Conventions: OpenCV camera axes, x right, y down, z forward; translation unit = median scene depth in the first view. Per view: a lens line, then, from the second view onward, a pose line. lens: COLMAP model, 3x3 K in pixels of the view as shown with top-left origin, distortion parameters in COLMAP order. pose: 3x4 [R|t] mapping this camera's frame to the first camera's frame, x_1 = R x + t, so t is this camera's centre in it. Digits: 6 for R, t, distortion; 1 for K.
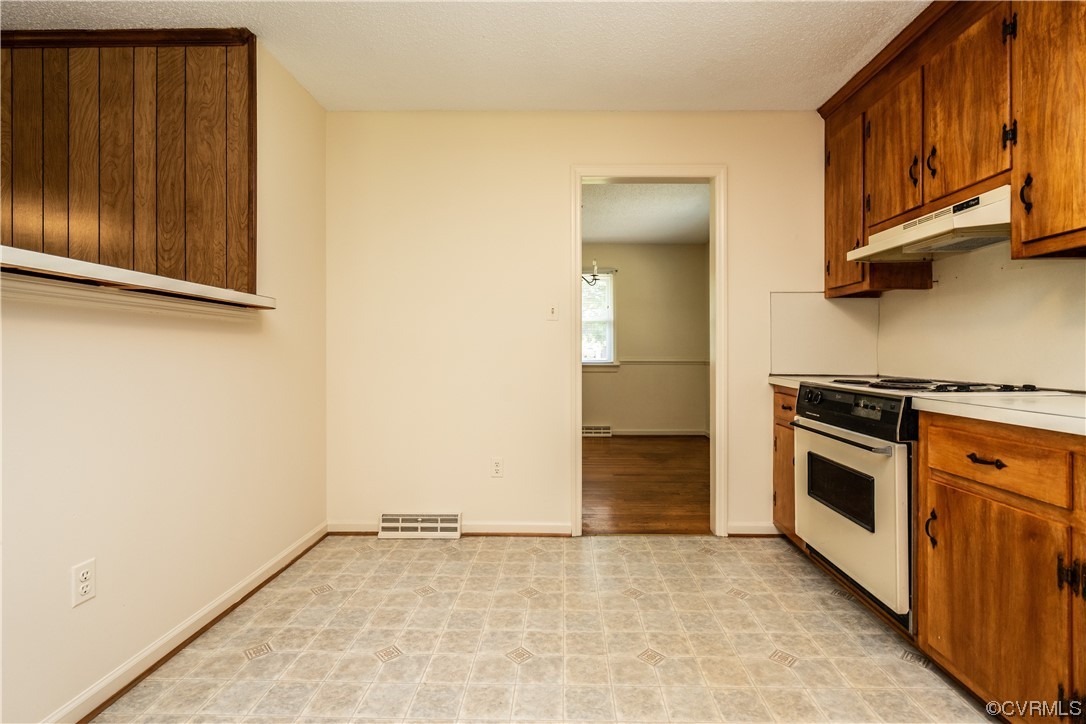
lens RADIAL K [[498.6, 0, 563.8], [0, 498.6, 353.1], [0, 0, 1]] dist [-0.008546, 0.003168]
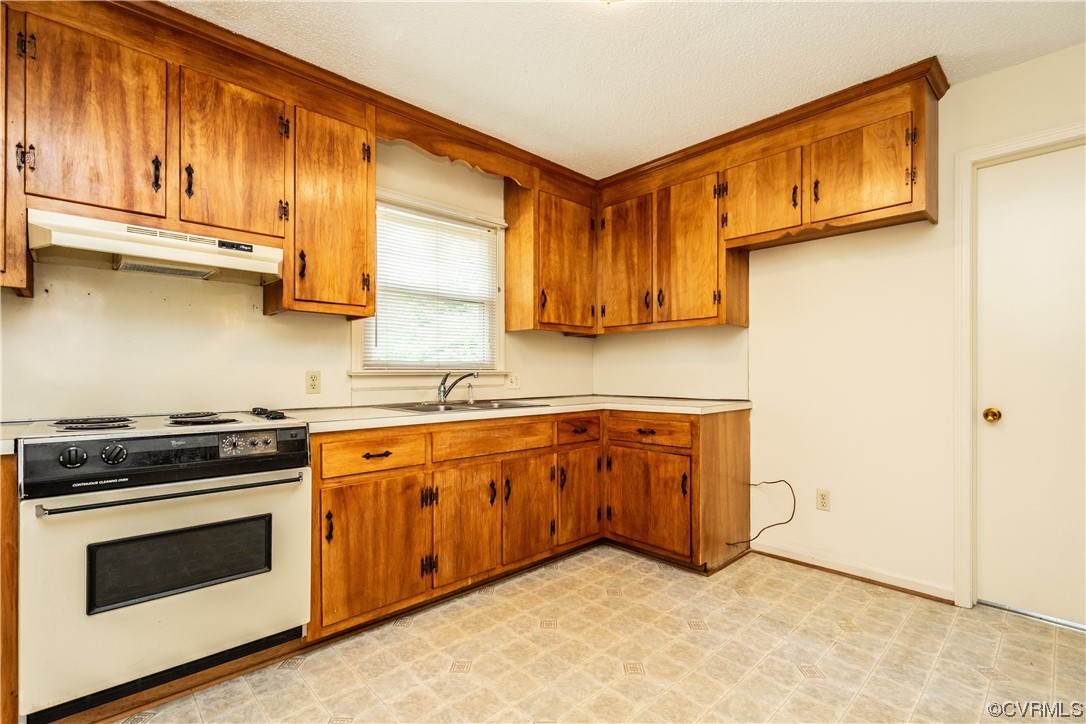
lens RADIAL K [[498.6, 0, 536.2], [0, 498.6, 378.3], [0, 0, 1]] dist [-0.008546, 0.003168]
pose [[-0.681642, -0.002253, 0.731682, -0.434630], [0.004411, 0.999964, 0.007189, -0.015841], [-0.731672, 0.008128, -0.681608, 1.283804]]
